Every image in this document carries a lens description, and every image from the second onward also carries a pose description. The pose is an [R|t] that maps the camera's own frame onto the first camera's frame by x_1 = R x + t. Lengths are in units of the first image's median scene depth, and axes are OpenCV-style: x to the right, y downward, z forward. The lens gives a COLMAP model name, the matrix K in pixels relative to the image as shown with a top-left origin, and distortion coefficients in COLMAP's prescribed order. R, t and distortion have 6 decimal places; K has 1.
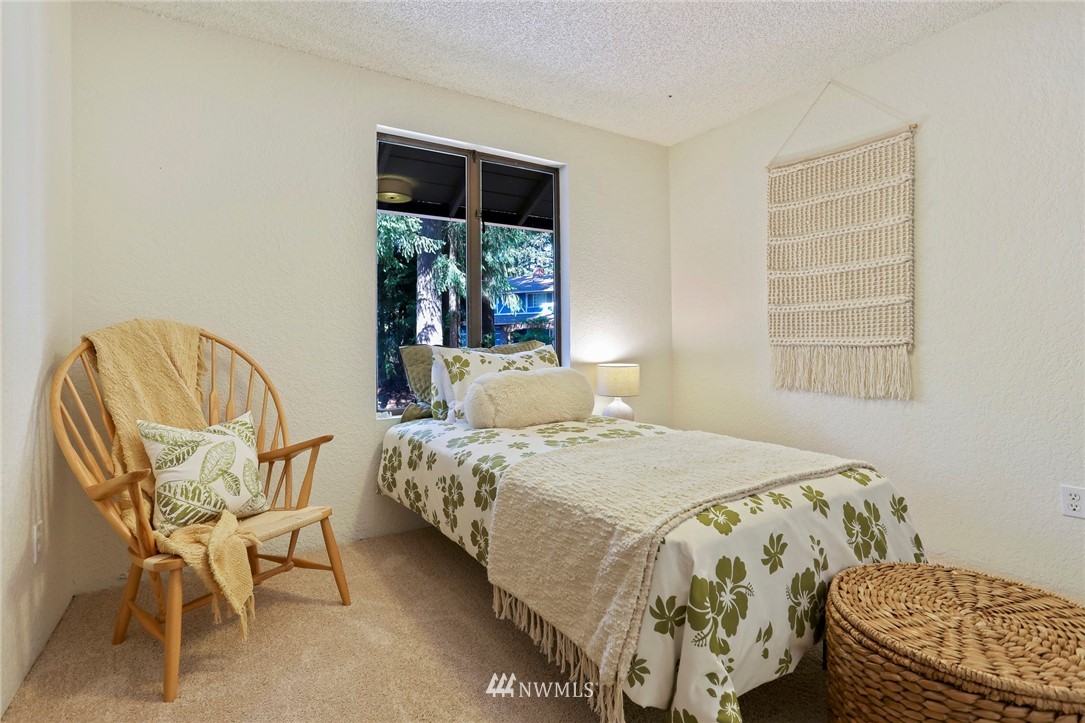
lens RADIAL K [[533.3, 0, 538.6], [0, 533.3, 348.3], [0, 0, 1]] dist [-0.065315, 0.031999]
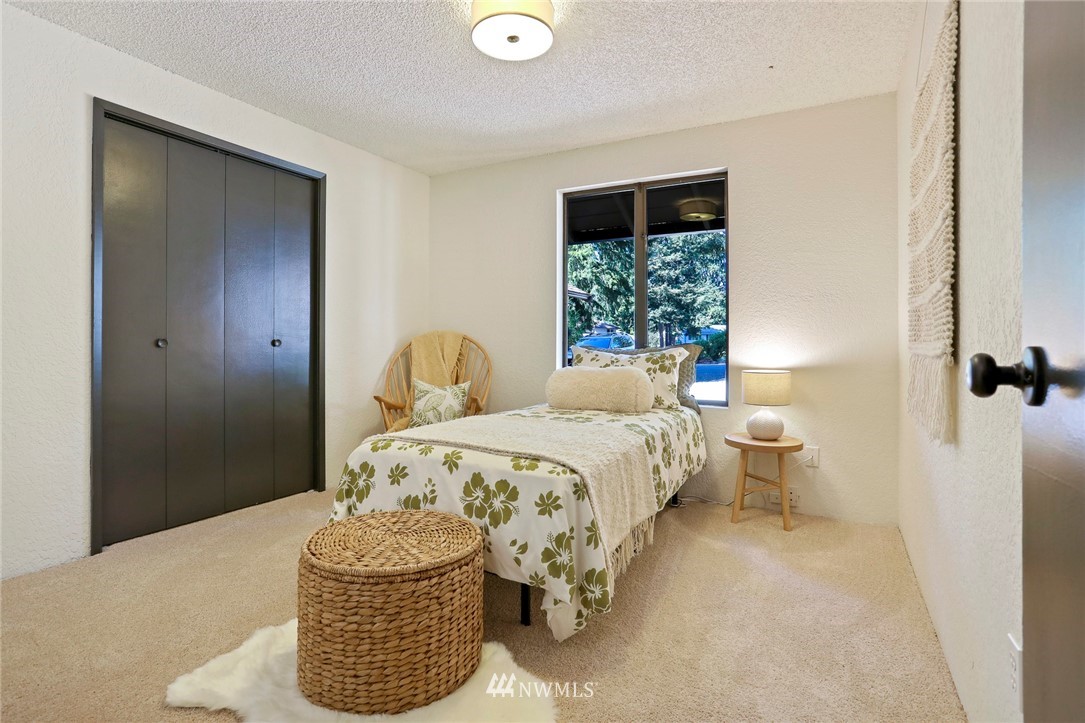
lens RADIAL K [[533.3, 0, 538.6], [0, 533.3, 348.3], [0, 0, 1]] dist [-0.065315, 0.031999]
pose [[0.487690, 0.018630, -0.872818, 1.159509], [-0.014084, 0.999810, 0.013471, -0.018857], [0.872903, 0.005723, 0.487860, 0.316687]]
